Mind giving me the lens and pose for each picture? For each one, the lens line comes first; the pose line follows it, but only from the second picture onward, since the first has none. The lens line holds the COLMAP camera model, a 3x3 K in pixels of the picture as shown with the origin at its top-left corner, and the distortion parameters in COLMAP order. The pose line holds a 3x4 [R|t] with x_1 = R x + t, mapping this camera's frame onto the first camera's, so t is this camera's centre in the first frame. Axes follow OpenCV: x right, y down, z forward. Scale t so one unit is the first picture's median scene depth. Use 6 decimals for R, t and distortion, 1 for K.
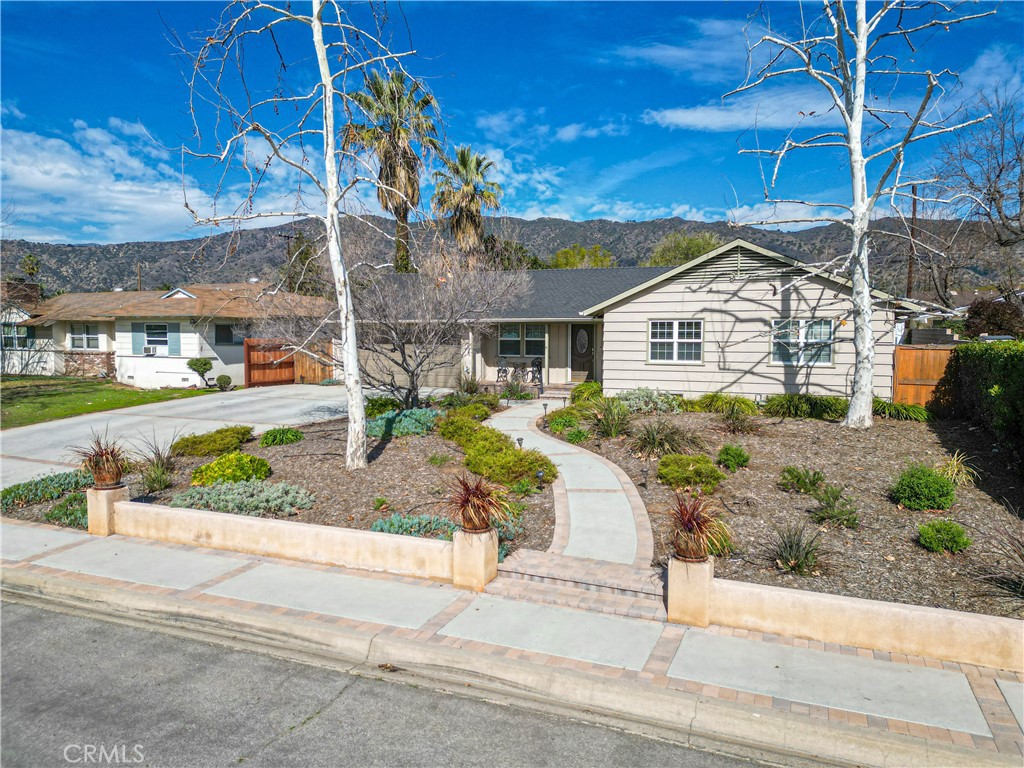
lens RADIAL K [[738.2, 0, 523.0], [0, 738.2, 379.0], [0, 0, 1]] dist [0.056349, -0.033463]
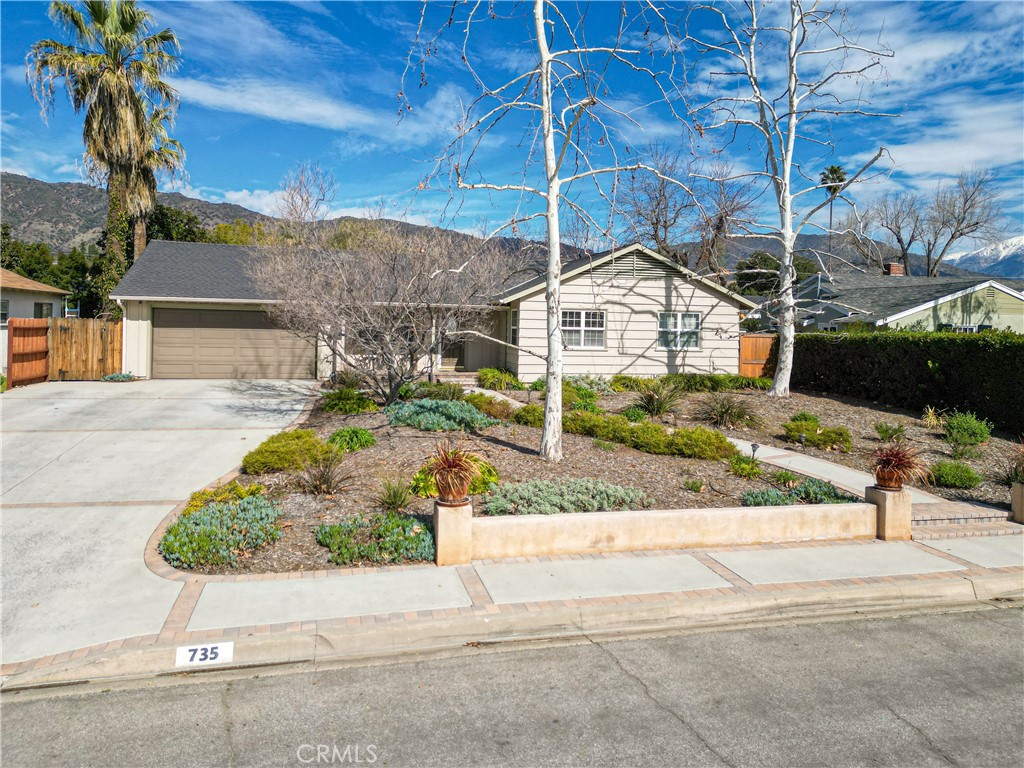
lens RADIAL K [[738.2, 0, 529.4], [0, 738.2, 335.0], [0, 0, 1]] dist [0.056349, -0.033463]
pose [[0.795291, 0.004878, 0.606209, -0.560925], [0.020356, 0.999189, -0.034745, -0.005450], [-0.605886, 0.039973, 0.794546, 0.174862]]
